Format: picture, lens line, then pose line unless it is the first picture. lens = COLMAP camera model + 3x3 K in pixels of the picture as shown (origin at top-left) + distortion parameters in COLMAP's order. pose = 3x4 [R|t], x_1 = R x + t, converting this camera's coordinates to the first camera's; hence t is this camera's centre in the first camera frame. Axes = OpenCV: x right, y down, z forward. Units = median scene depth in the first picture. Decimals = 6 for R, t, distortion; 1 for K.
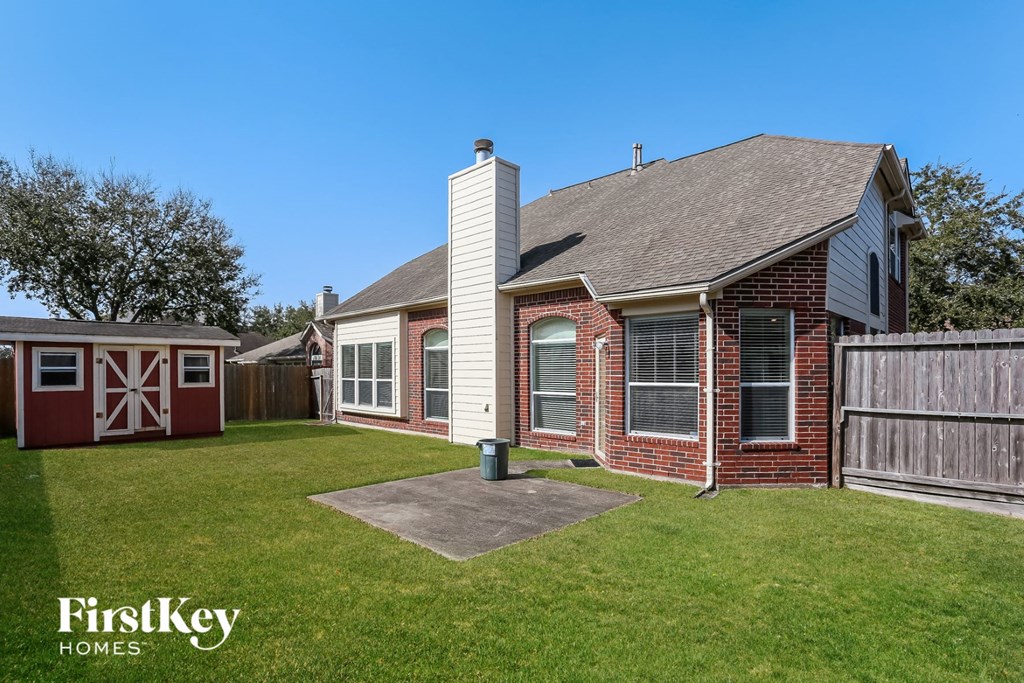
lens RADIAL K [[522.2, 0, 510.0], [0, 522.2, 360.2], [0, 0, 1]] dist [-0.072430, 0.036349]
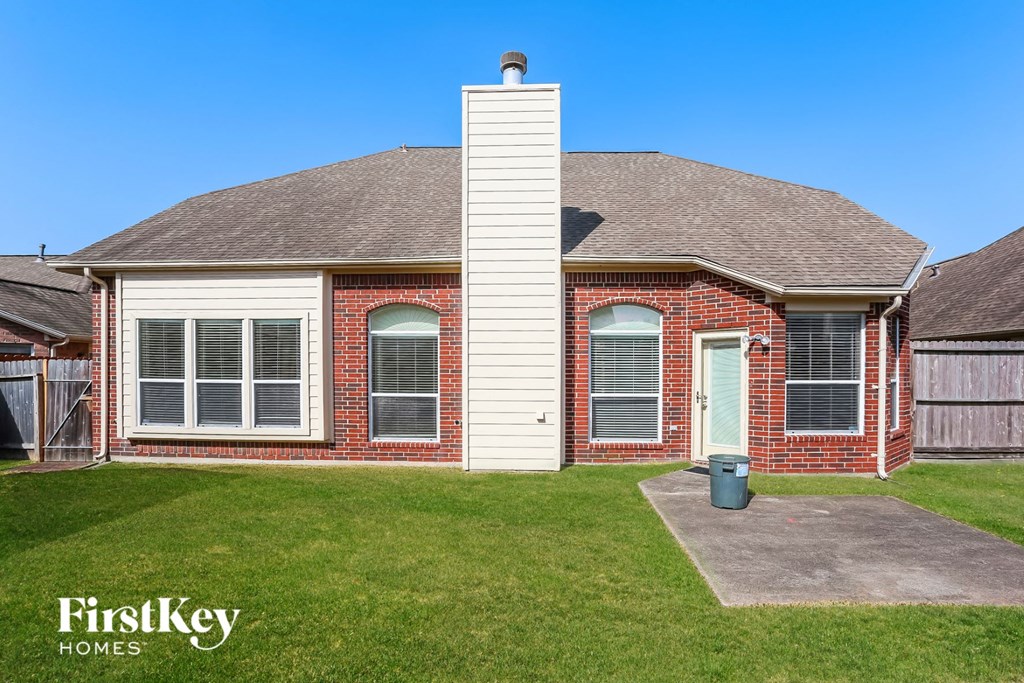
lens RADIAL K [[522.2, 0, 510.0], [0, 522.2, 360.2], [0, 0, 1]] dist [-0.072430, 0.036349]
pose [[0.729410, 0.015462, 0.683902, -0.588027], [-0.018810, 0.999820, -0.002543, 0.013133], [-0.683818, -0.011010, 0.729569, 0.493771]]
